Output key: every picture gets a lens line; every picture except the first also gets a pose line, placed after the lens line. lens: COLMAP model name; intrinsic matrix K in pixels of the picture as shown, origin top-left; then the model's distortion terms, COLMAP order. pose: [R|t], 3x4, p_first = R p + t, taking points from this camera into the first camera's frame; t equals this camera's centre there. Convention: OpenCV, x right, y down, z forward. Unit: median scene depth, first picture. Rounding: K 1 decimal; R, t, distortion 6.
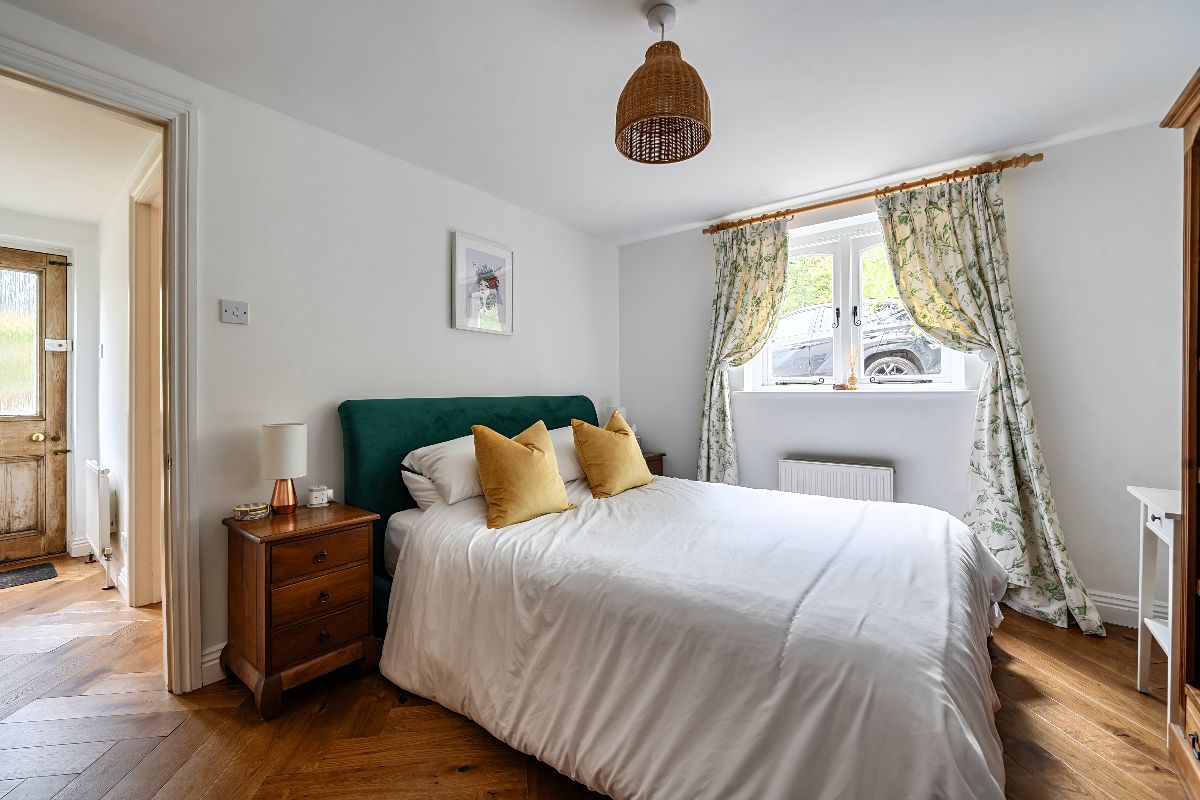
lens RADIAL K [[483.8, 0, 593.8], [0, 483.8, 391.3], [0, 0, 1]] dist [-0.002159, -0.000634]
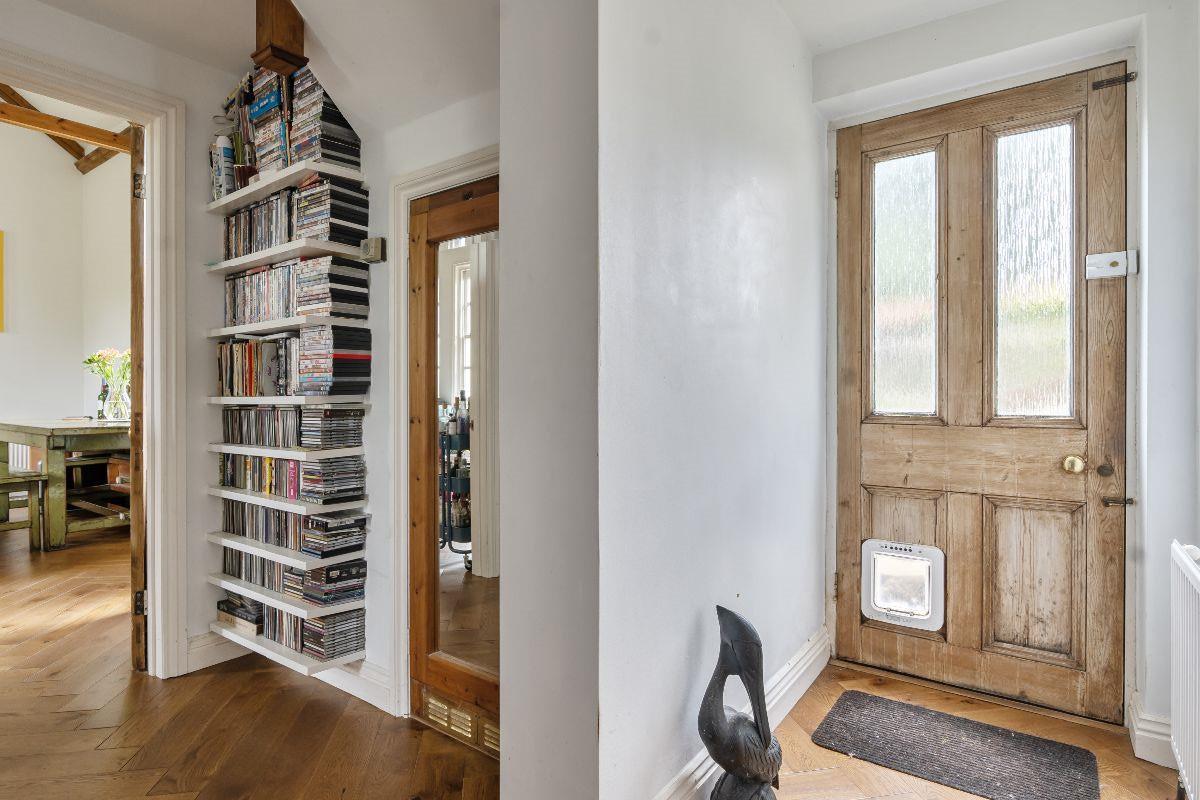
lens RADIAL K [[647.8, 0, 594.9], [0, 647.8, 401.2], [0, 0, 1]] dist [-0.005993, 0.000125]
pose [[0.019509, 0.000099, -0.999810, -0.412303], [-0.002690, 0.999996, 0.000047, 0.027115], [0.999806, 0.002689, 0.019509, 0.404104]]
